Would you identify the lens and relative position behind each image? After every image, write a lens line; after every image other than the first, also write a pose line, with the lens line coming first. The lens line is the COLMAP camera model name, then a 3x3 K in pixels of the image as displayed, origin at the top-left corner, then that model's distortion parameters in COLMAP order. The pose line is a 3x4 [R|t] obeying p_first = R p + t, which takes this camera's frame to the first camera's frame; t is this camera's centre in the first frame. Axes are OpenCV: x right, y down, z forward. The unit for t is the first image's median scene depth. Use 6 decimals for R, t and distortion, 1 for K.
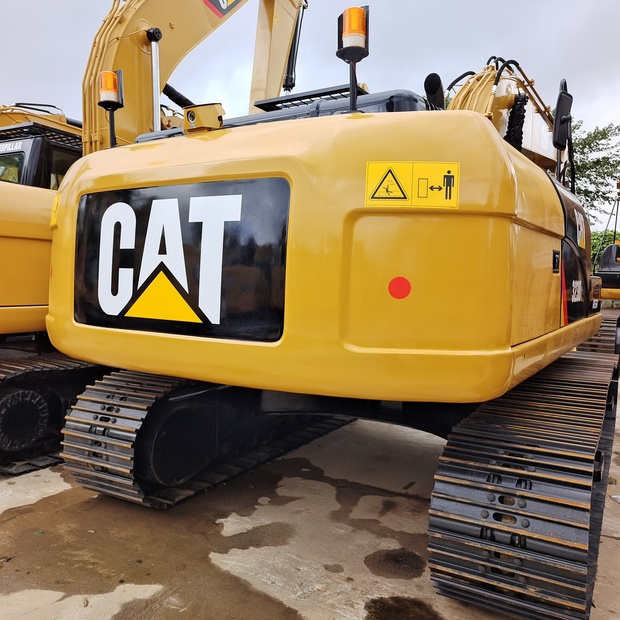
lens RADIAL K [[590.1, 0, 311.2], [0, 590.1, 312.3], [0, 0, 1]] dist [0.030666, 0.017838]
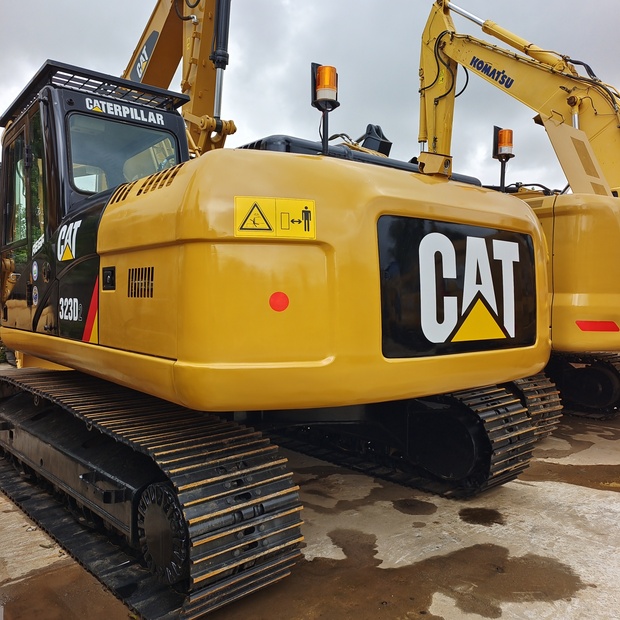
lens RADIAL K [[564.4, 0, 316.0], [0, 564.4, 319.9], [0, 0, 1]] dist [0.028224, 0.012718]
pose [[0.285127, -0.050370, 0.957165, -1.323756], [0.066825, 0.997233, 0.032572, -0.080255], [-0.956157, 0.054675, 0.287704, 0.924917]]
